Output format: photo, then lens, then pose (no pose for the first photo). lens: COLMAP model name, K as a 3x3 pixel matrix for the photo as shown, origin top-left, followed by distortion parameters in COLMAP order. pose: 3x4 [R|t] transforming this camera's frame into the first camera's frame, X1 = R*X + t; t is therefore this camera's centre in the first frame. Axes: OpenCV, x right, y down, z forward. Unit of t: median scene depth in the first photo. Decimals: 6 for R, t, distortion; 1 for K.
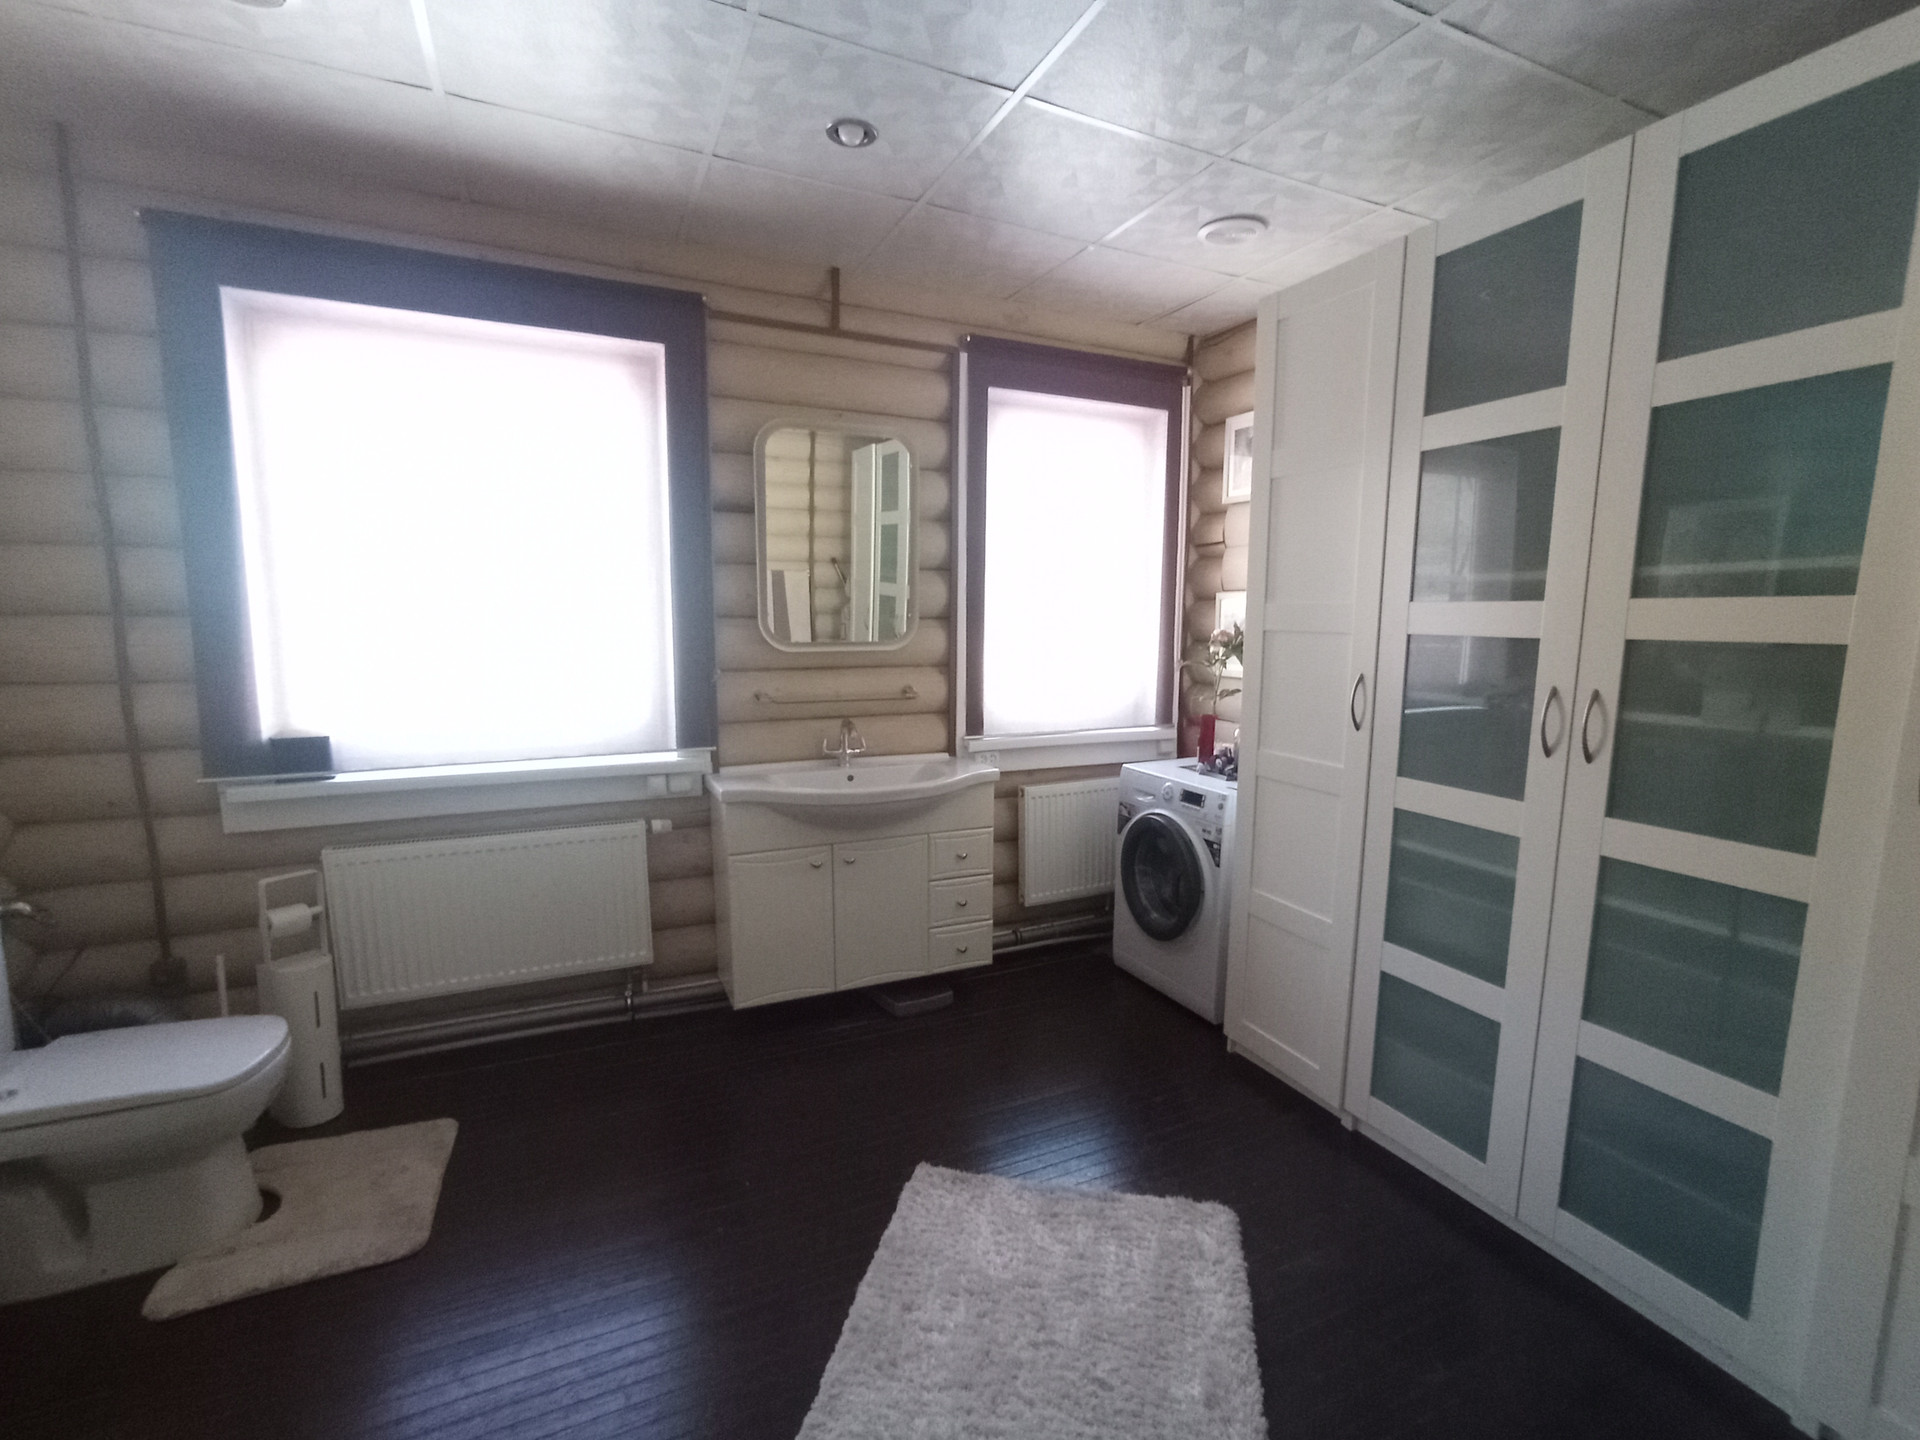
lens RADIAL K [[874.3, 0, 971.8], [0, 874.3, 739.2], [0, 0, 1]] dist [-0.039358, 0.023133]
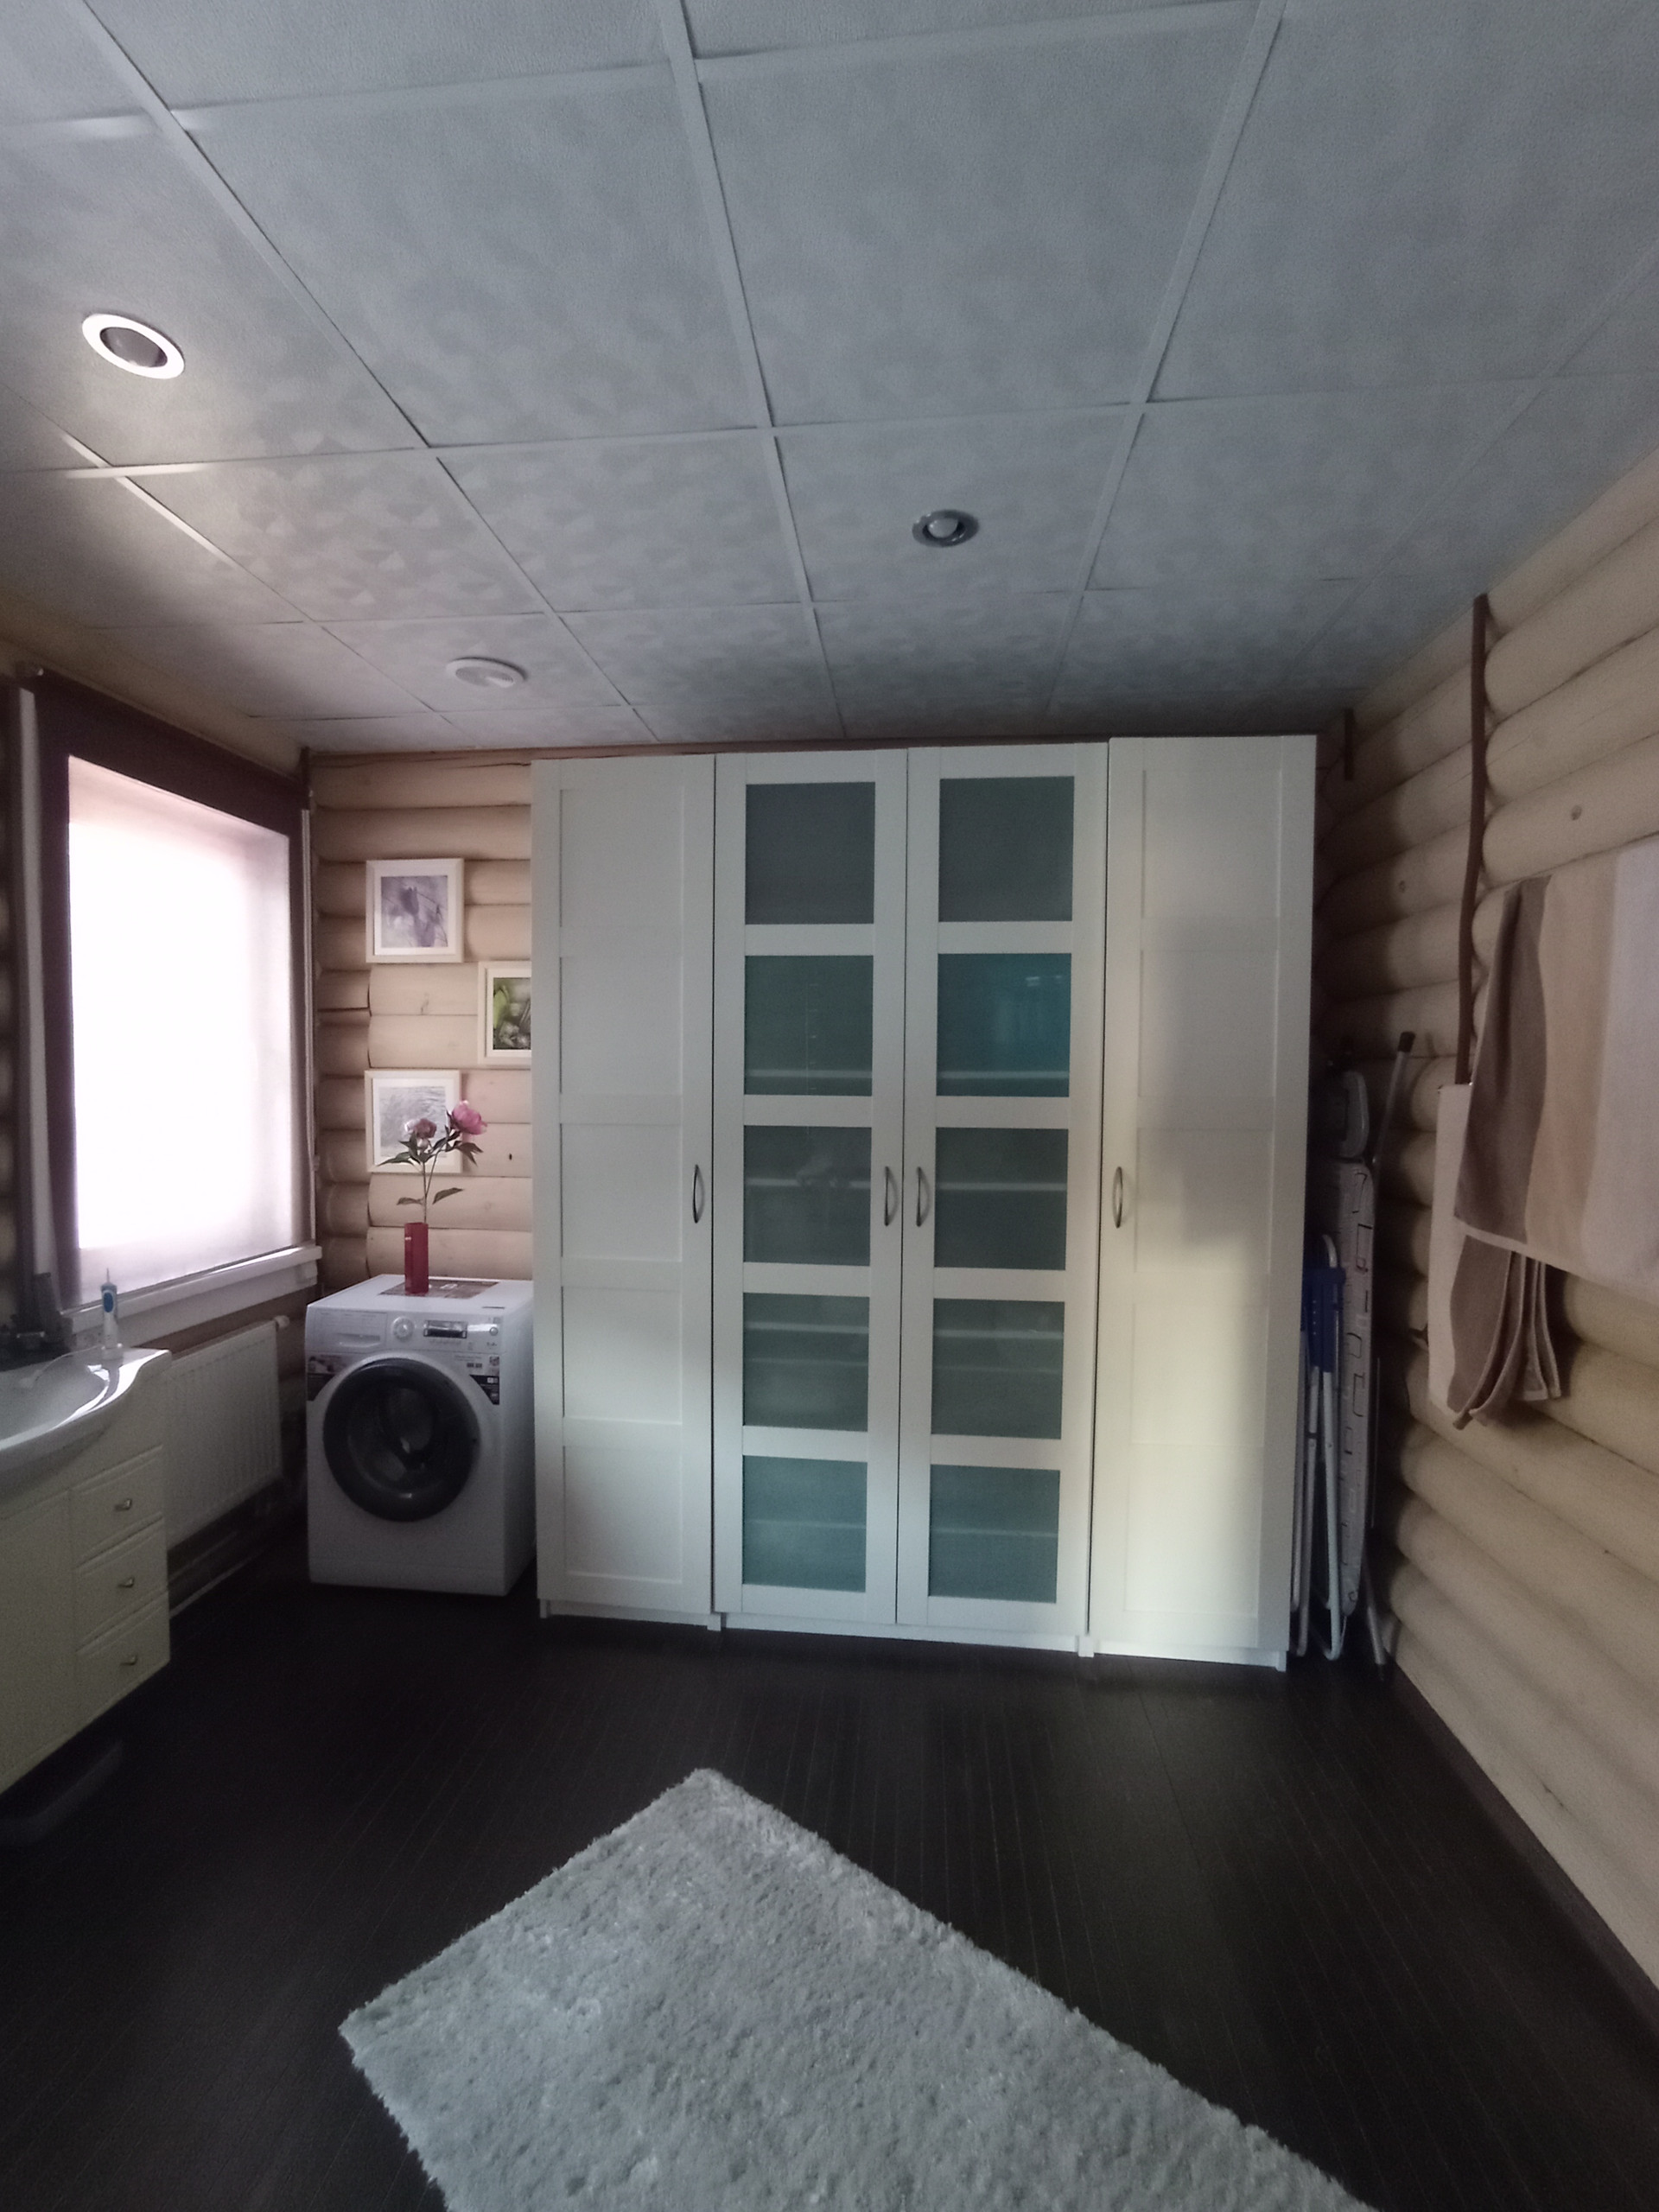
lens RADIAL K [[1007.3, 0, 806.7], [0, 1007.3, 1118.6], [0, 0, 1]] dist [-0.039358, 0.023133]
pose [[0.532171, -0.043218, 0.845533, -0.408806], [0.116711, 0.992906, -0.022706, -0.078491], [-0.838554, 0.110767, 0.533440, 0.239996]]
